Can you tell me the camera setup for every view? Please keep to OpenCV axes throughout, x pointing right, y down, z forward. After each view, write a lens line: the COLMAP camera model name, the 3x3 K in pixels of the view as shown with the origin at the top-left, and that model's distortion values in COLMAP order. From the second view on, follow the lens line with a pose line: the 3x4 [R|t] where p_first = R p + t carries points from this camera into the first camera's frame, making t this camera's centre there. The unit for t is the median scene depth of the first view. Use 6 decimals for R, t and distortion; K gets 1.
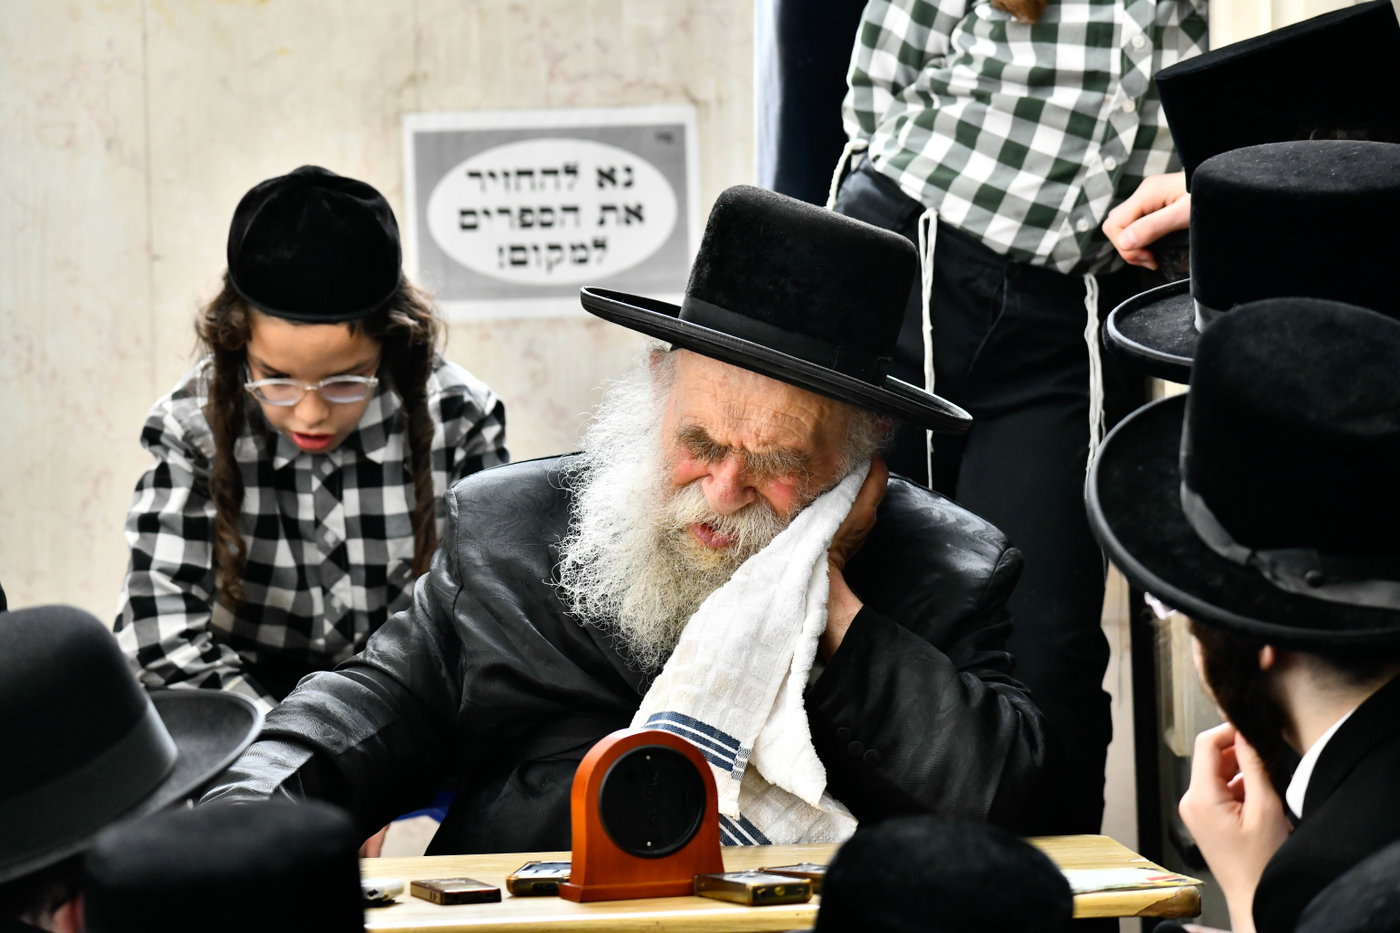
lens RADIAL K [[9850.5, 0, 692.4], [0, 9850.5, 465.8], [0, 0, 1]] dist [0.994799, 0.000000]
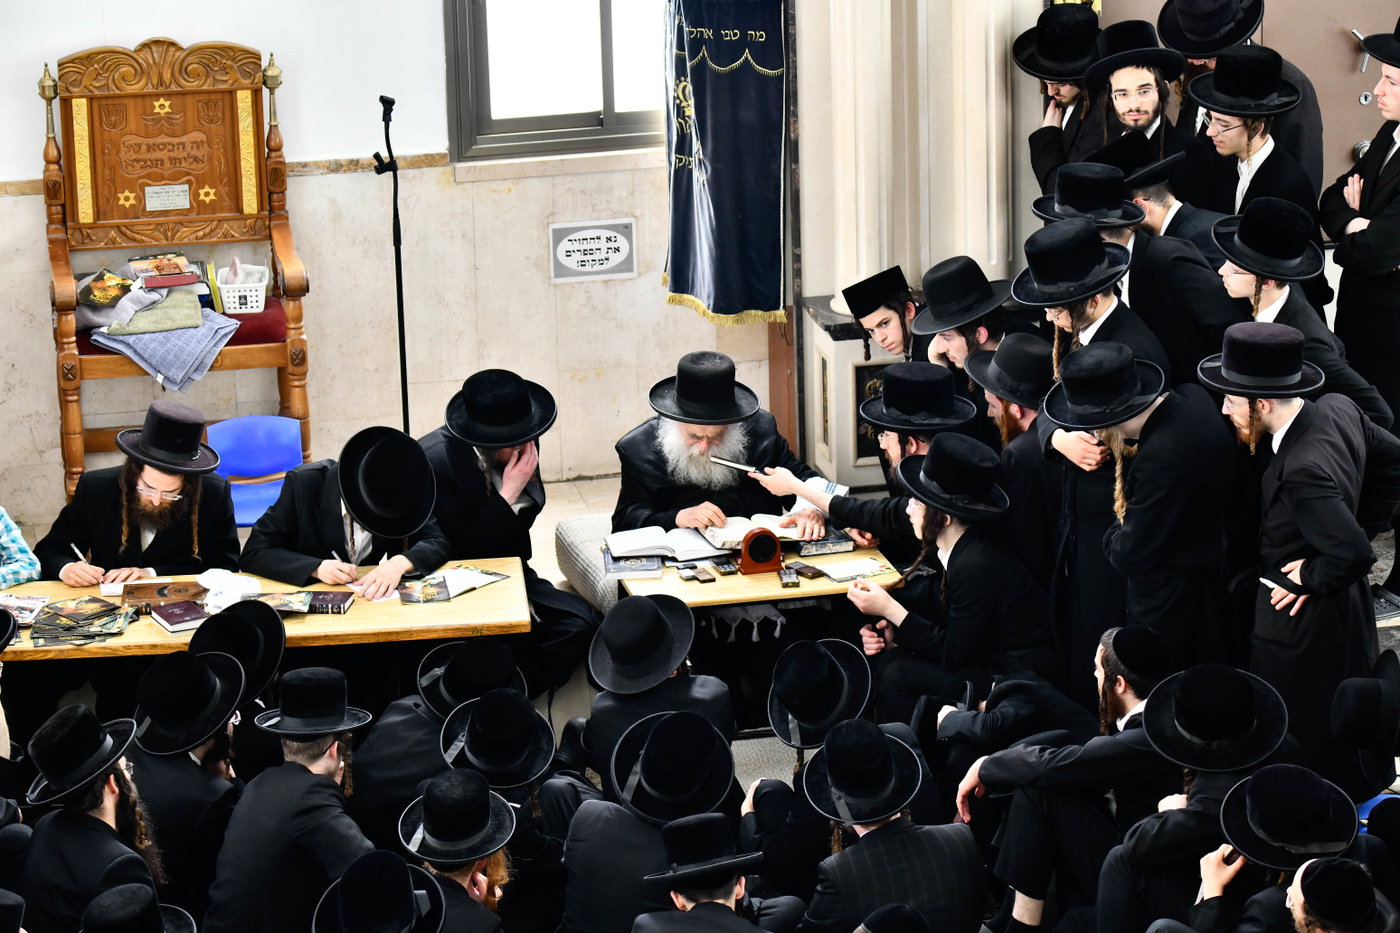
lens RADIAL K [[4940.9, 0, 706.0], [0, 4940.9, 457.4], [0, 0, 1]] dist [0.212938, 0.000000]
pose [[0.978255, -0.053516, 0.200383, -0.317877], [0.003883, 0.970695, 0.240284, -0.361882], [-0.207369, -0.234281, 0.949795, -0.624621]]
